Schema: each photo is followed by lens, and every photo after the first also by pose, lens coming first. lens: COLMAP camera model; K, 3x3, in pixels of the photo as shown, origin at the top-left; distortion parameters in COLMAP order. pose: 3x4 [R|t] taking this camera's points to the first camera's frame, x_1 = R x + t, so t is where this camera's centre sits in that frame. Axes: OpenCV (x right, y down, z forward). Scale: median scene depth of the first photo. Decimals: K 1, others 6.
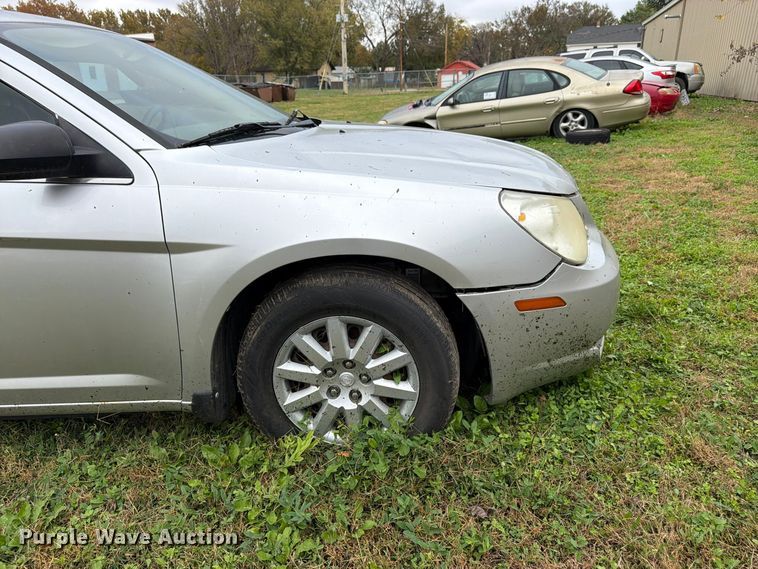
lens RADIAL K [[541.5, 0, 380.4], [0, 541.5, 288.5], [0, 0, 1]] dist [0.029168, -0.038385]
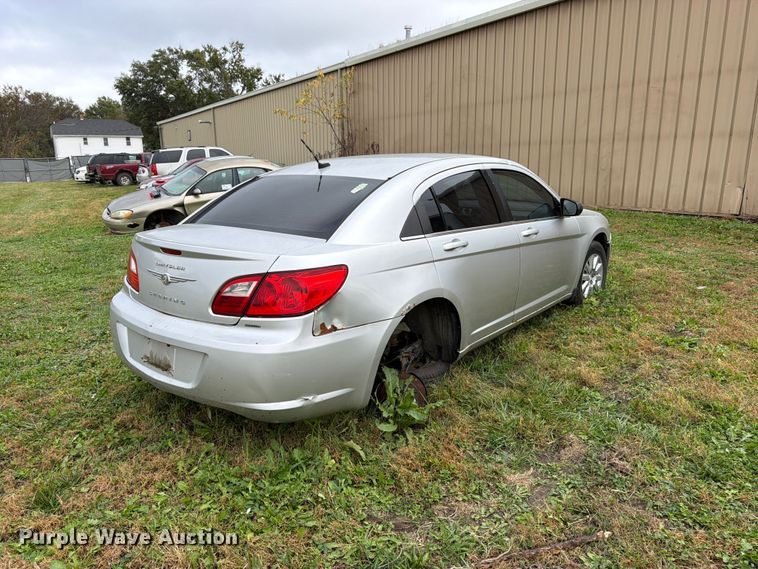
lens RADIAL K [[541.5, 0, 380.0], [0, 541.5, 286.5], [0, 0, 1]] dist [0.029168, -0.038385]
pose [[0.631837, -0.157305, 0.758971, -0.535042], [0.270850, 0.962269, -0.026040, -0.003779], [-0.726238, 0.222020, 0.650604, -0.022453]]
